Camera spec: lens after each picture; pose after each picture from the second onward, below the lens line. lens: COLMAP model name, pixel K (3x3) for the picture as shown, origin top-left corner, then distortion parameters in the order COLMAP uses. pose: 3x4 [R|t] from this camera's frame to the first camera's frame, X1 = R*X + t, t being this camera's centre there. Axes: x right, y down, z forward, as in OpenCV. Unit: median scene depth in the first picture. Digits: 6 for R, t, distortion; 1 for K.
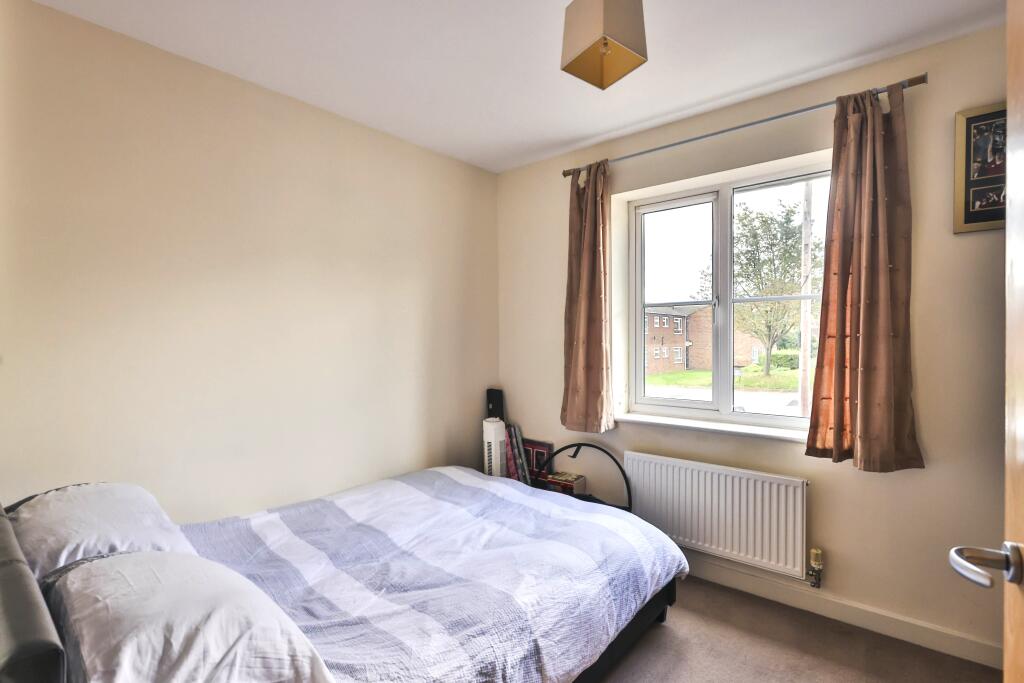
lens RADIAL K [[472.7, 0, 465.7], [0, 472.7, 350.4], [0, 0, 1]] dist [0.000623, 0.000098]
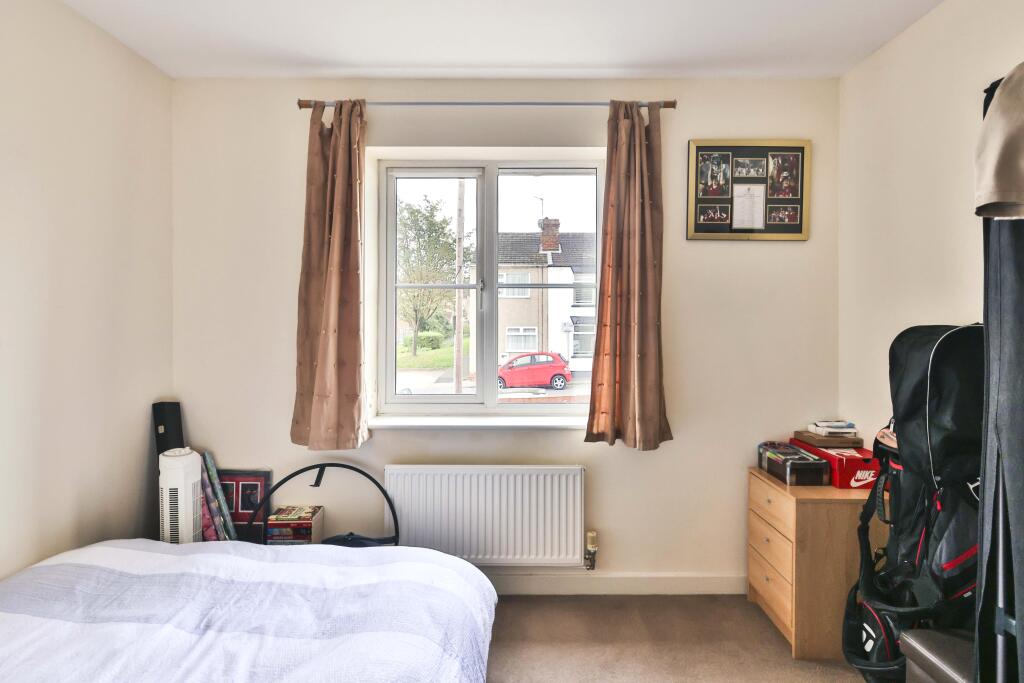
lens RADIAL K [[497.0, 0, 475.0], [0, 497.0, 318.8], [0, 0, 1]] dist [0.000179, 0.000886]
pose [[0.730499, 0.003886, 0.682903, -0.132471], [0.014749, 0.999661, -0.021465, -0.016555], [-0.682755, 0.025752, 0.730194, 0.271724]]
